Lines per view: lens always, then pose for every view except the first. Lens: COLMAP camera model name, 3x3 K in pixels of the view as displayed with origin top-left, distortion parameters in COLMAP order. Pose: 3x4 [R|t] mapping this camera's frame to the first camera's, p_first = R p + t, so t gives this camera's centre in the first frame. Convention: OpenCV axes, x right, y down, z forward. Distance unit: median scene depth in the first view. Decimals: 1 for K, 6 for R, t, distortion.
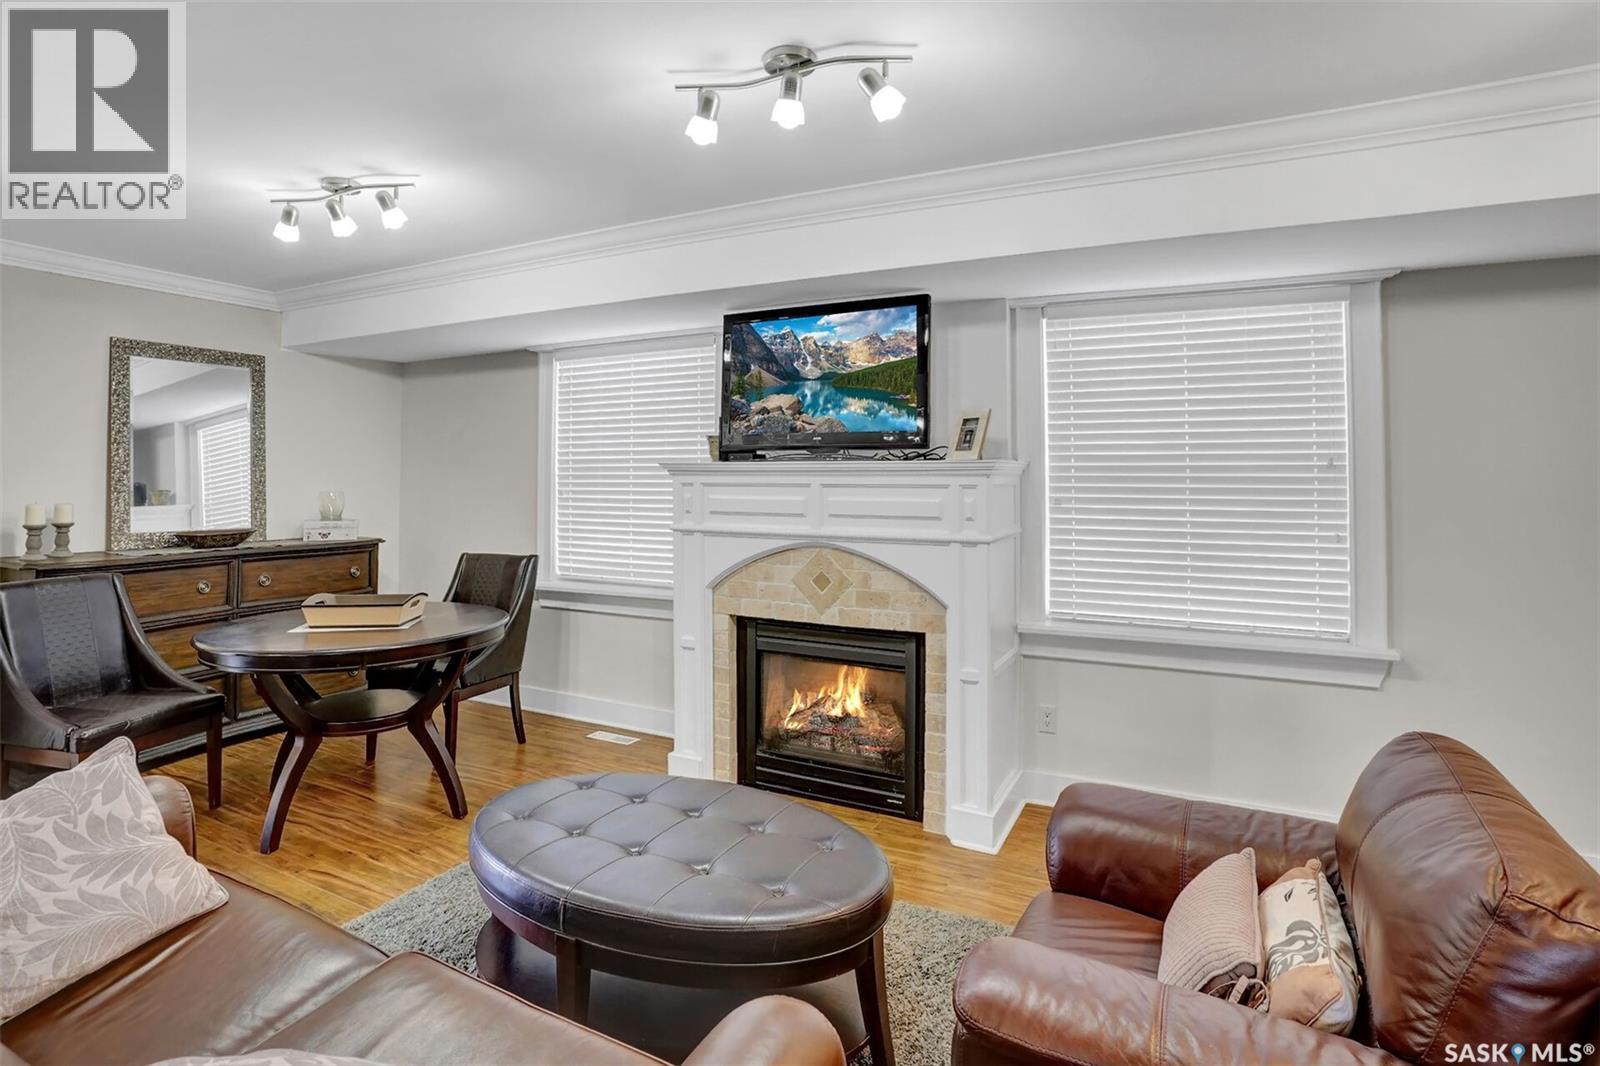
lens RADIAL K [[818.0, 0, 792.7], [0, 818.0, 459.4], [0, 0, 1]] dist [-0.053005, -0.000116]
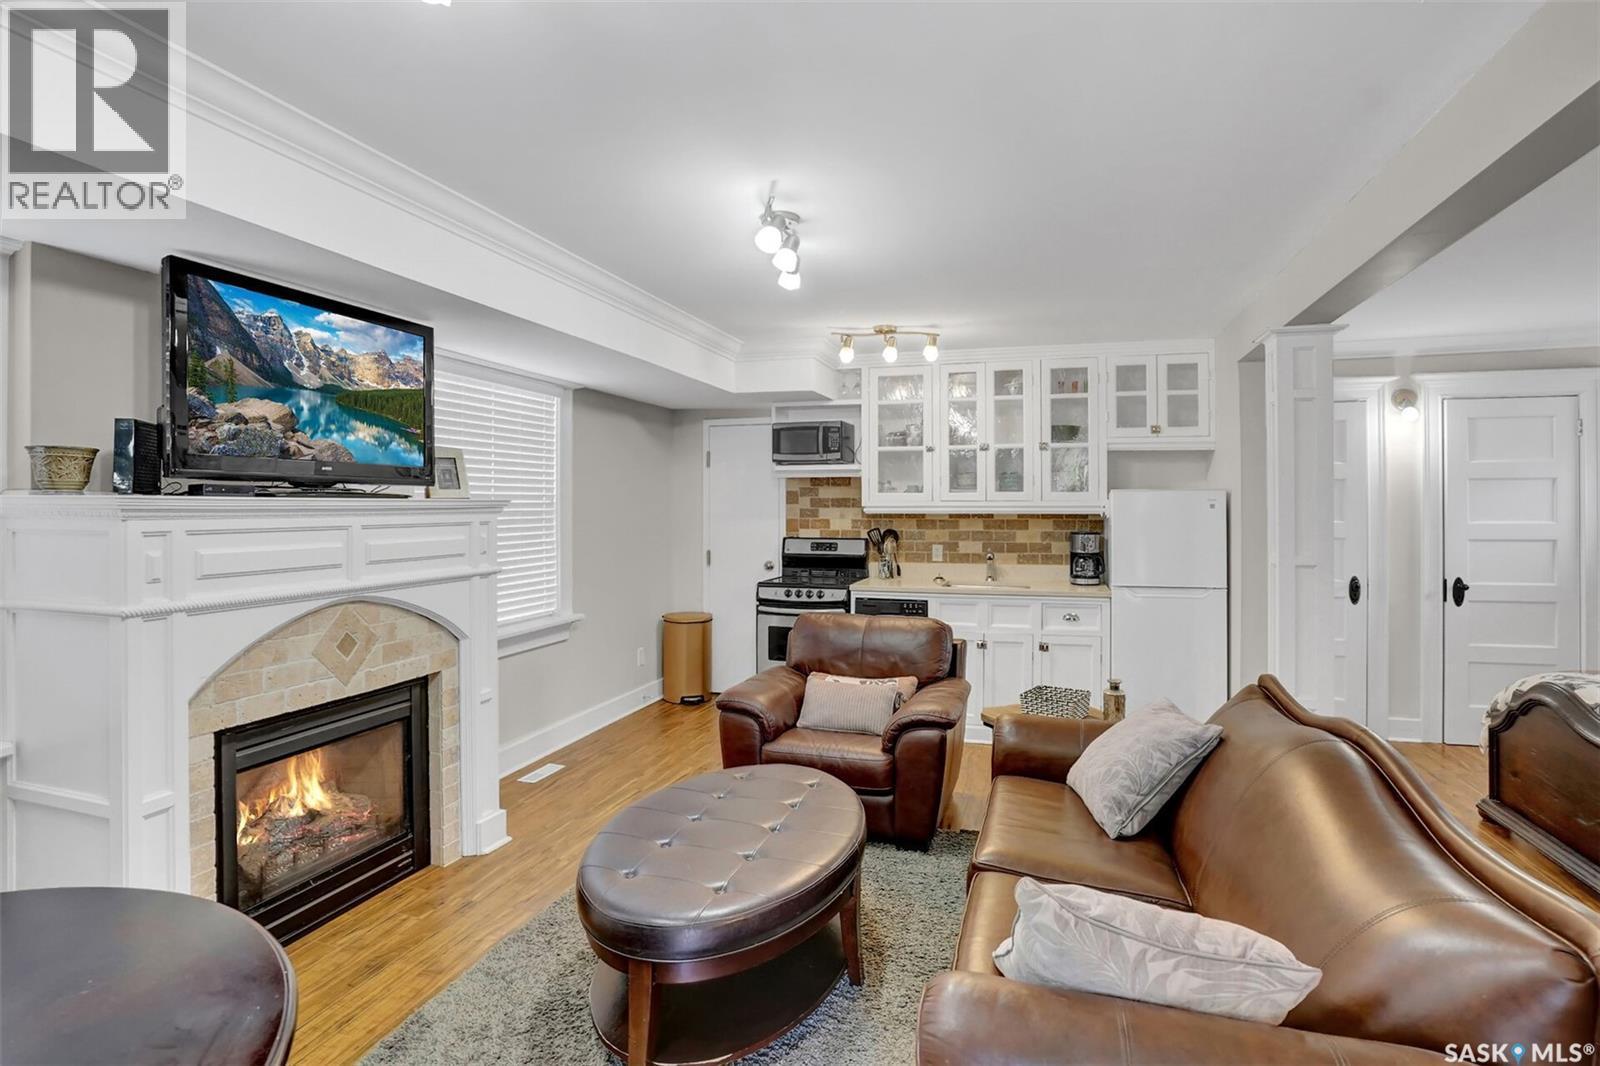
lens RADIAL K [[814.0, 0, 799.3], [0, 814.0, 506.8], [0, 0, 1]] dist [-0.018401, -0.000449]
pose [[-0.178114, -0.010258, 0.983956, -0.823927], [-0.034602, 0.999393, 0.004155, -0.006797], [-0.983401, -0.033307, -0.178361, 0.695734]]
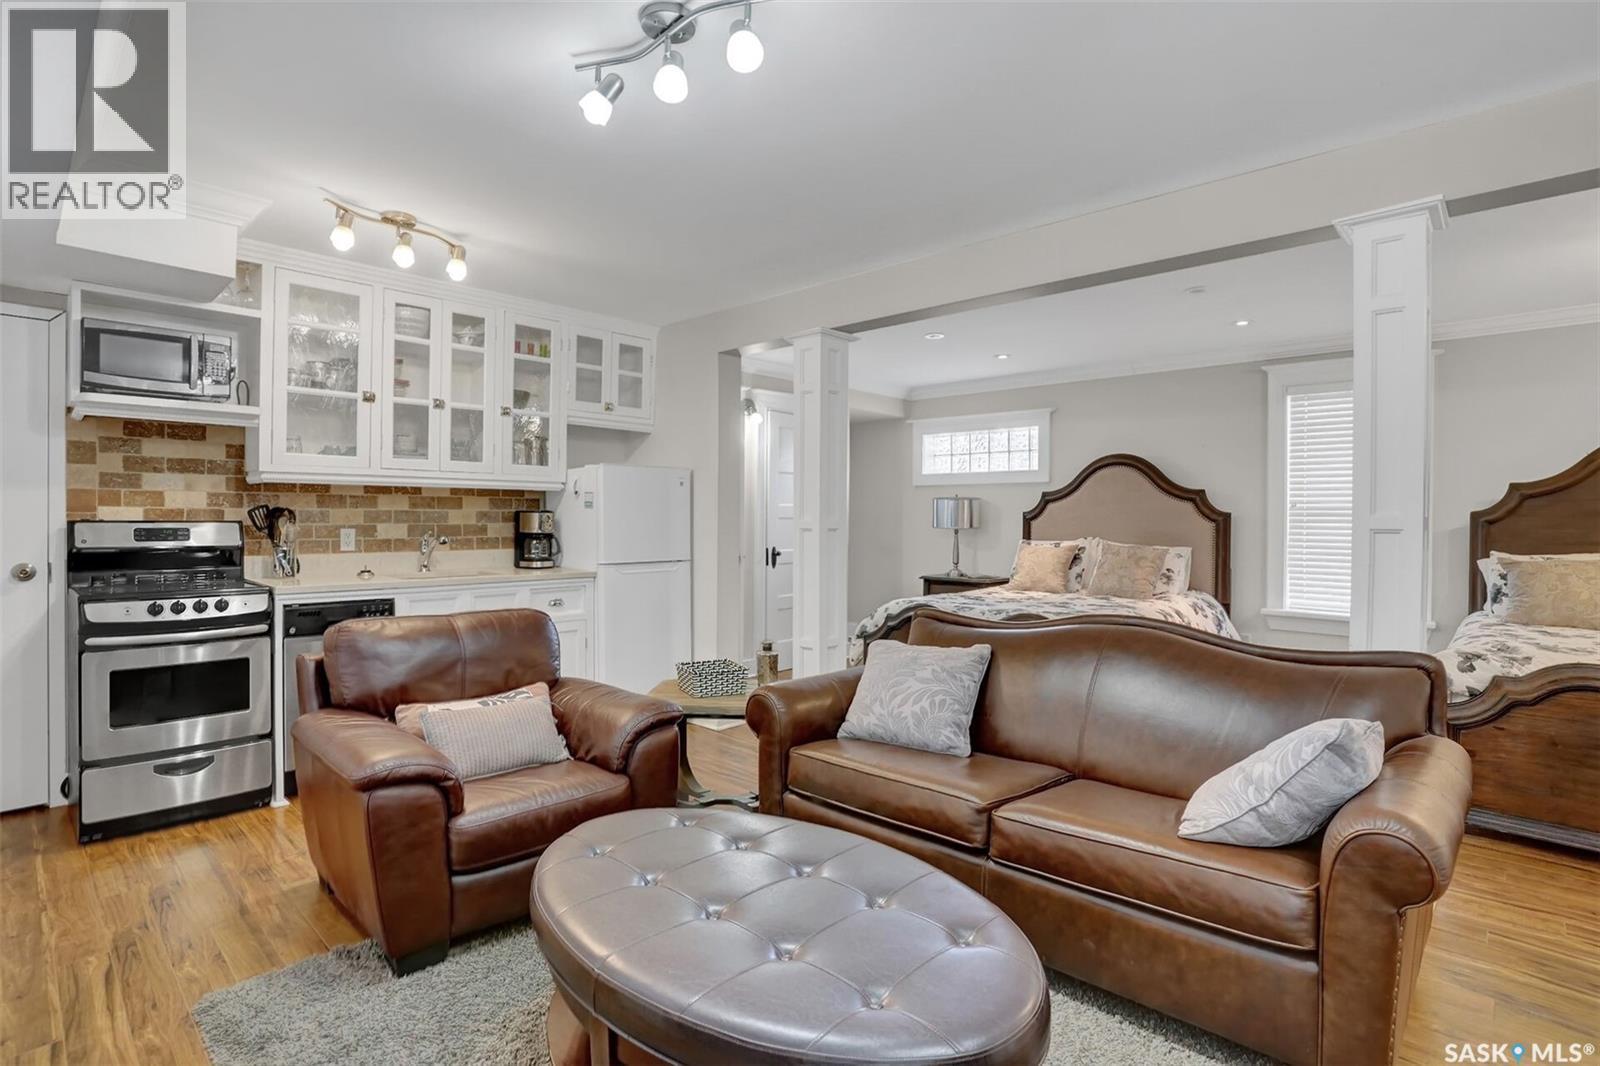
lens RADIAL K [[813.9, 0, 803.6], [0, 813.9, 512.7], [0, 0, 1]] dist [-0.076924, 0.043916]
pose [[-0.959998, -0.009860, 0.279834, -0.261996], [-0.021526, 0.999021, -0.038646, 0.072602], [-0.279179, -0.043124, -0.959270, 1.074787]]
